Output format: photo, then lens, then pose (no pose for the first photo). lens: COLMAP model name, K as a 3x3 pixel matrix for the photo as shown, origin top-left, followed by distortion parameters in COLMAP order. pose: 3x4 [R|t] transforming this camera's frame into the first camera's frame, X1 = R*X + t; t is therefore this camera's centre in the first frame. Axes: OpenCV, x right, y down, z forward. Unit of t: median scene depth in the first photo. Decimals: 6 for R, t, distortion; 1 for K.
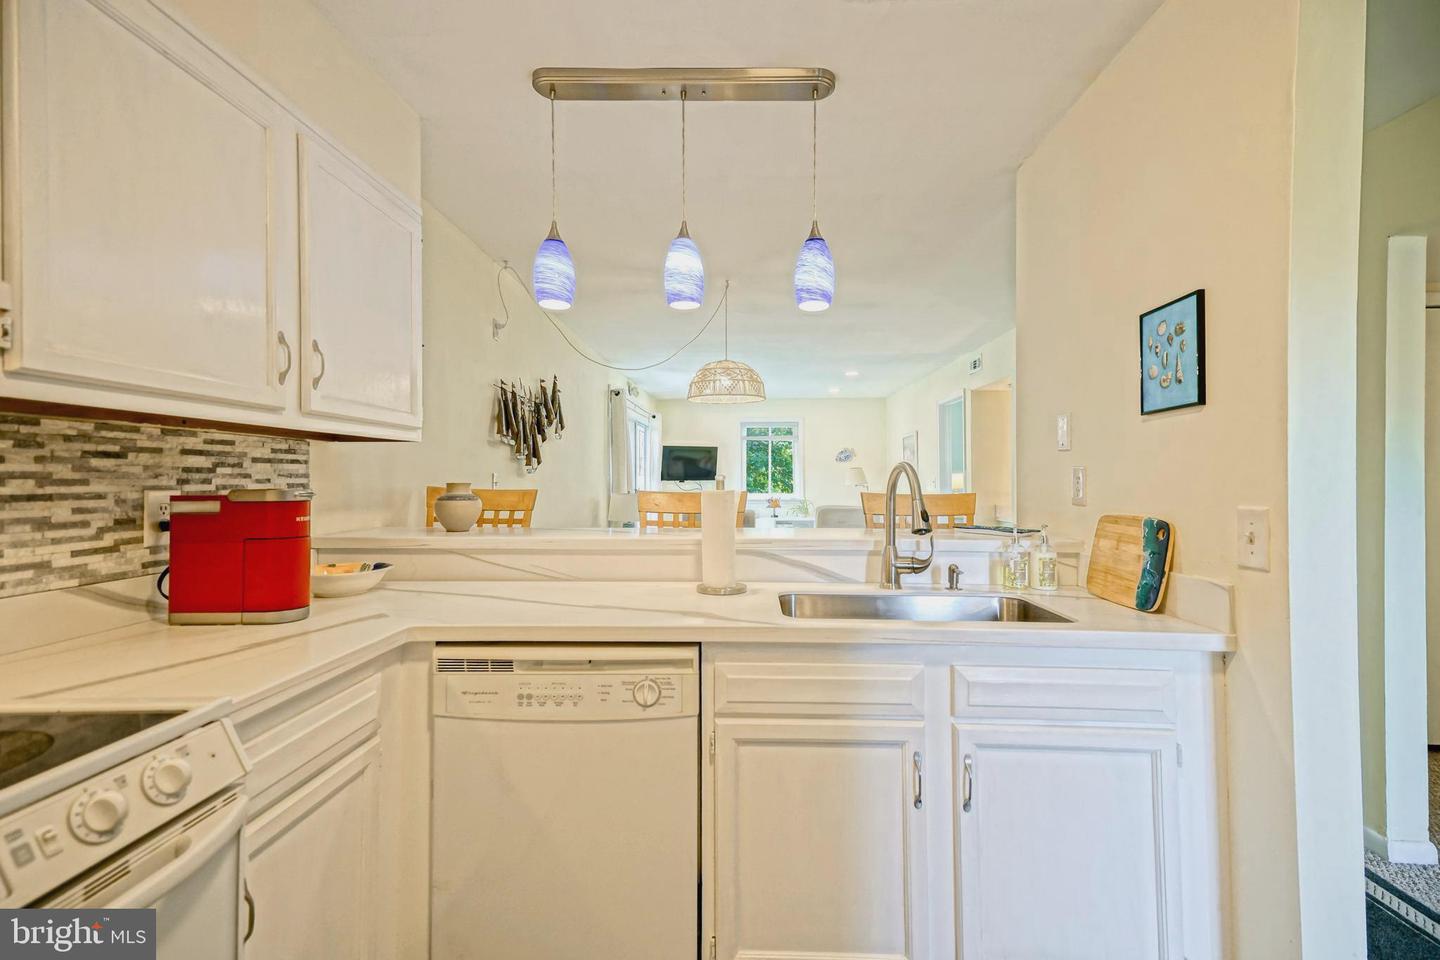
lens RADIAL K [[651.8, 0, 720.1], [0, 651.8, 470.9], [0, 0, 1]] dist [0.046979, -0.005318]
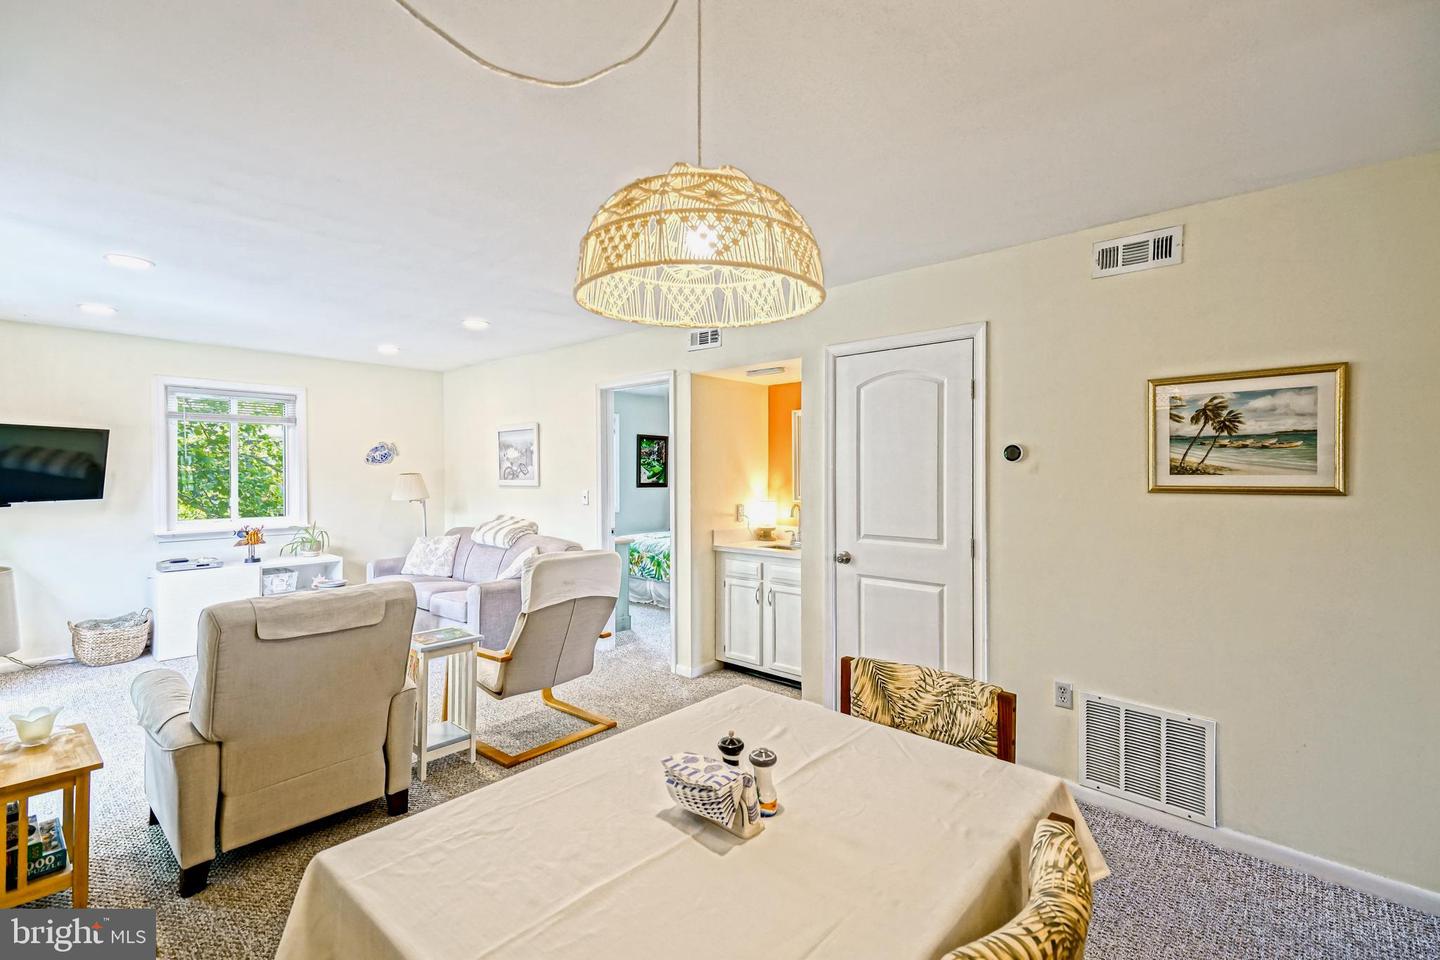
lens RADIAL K [[651.8, 0, 719.6], [0, 651.8, 479.7], [0, 0, 1]] dist [0.046979, -0.005318]
pose [[0.642658, -0.006064, 0.766129, -0.457987], [-0.009843, 0.999821, 0.016171, -0.058458], [-0.766090, -0.017933, 0.642483, 1.569582]]
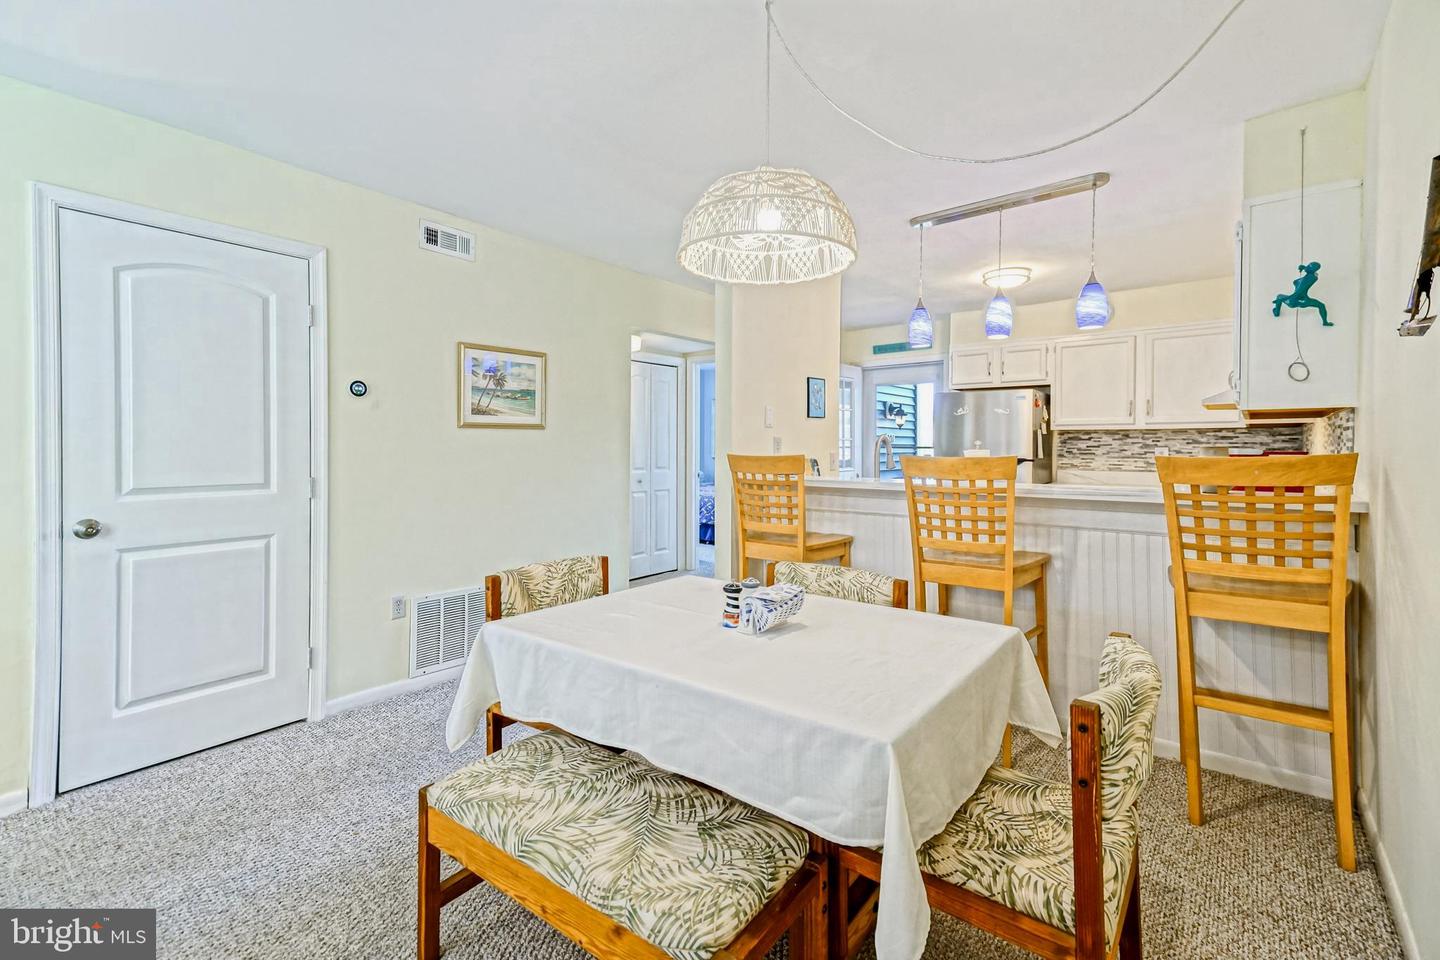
lens RADIAL K [[651.8, 0, 720.2], [0, 651.8, 446.2], [0, 0, 1]] dist [0.046979, -0.005318]
pose [[-0.815639, -0.003313, 0.578552, -0.452198], [-0.007841, 0.999955, -0.005328, 0.033994], [-0.578508, -0.008882, -0.815628, 2.789090]]
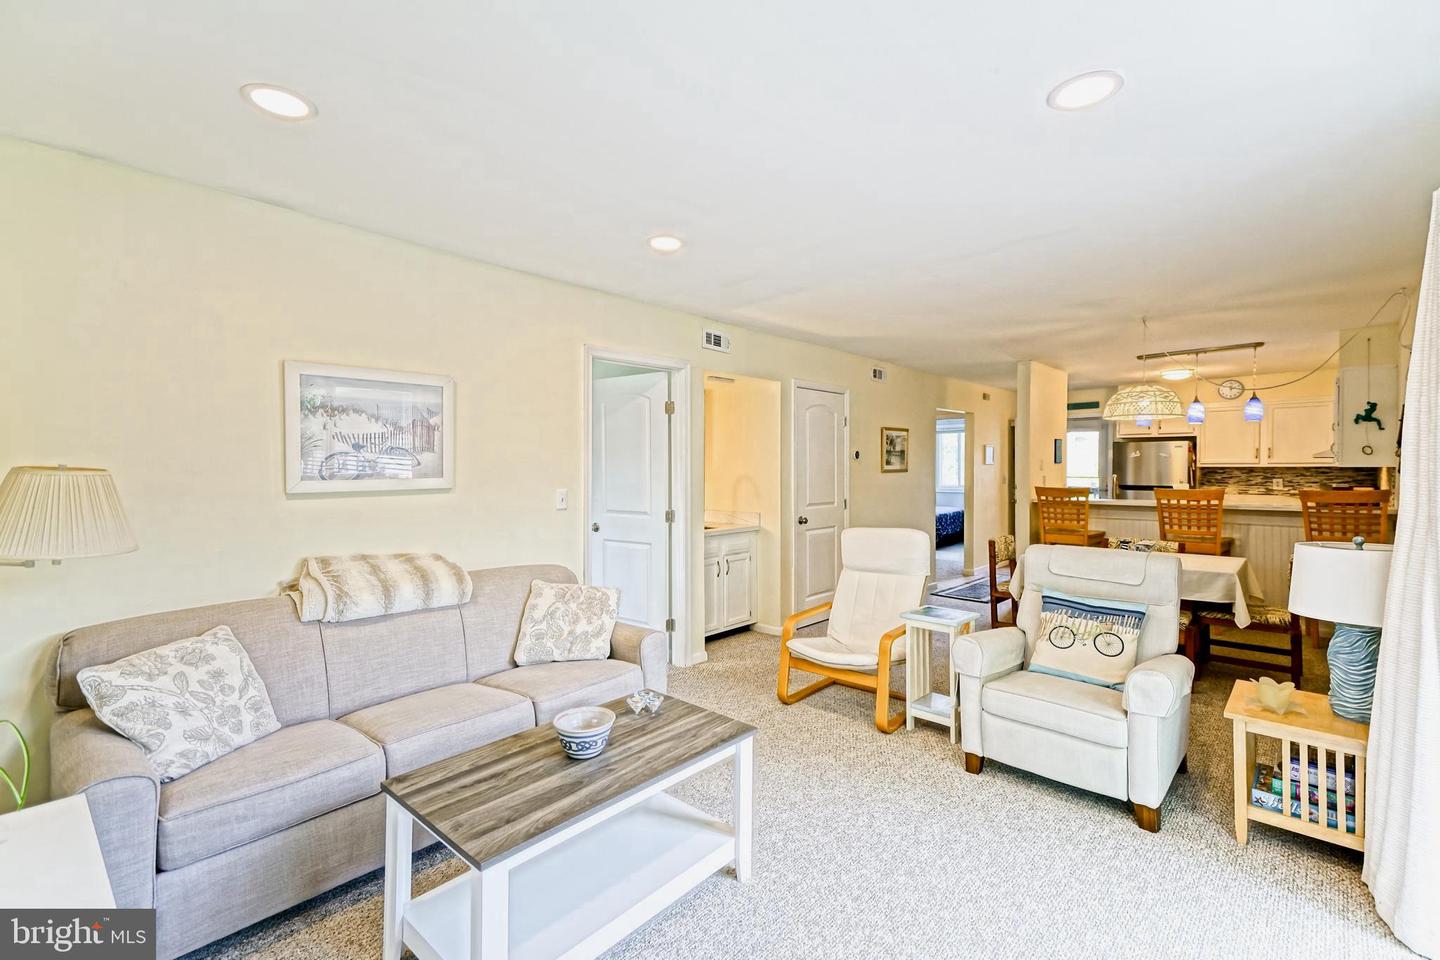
lens RADIAL K [[651.8, 0, 724.0], [0, 651.8, 473.5], [0, 0, 1]] dist [0.046979, -0.005318]
pose [[-0.772288, -0.006040, 0.635243, -0.341676], [-0.004516, 0.999982, 0.004018, -0.023322], [-0.635256, 0.000234, -0.772302, 4.792889]]
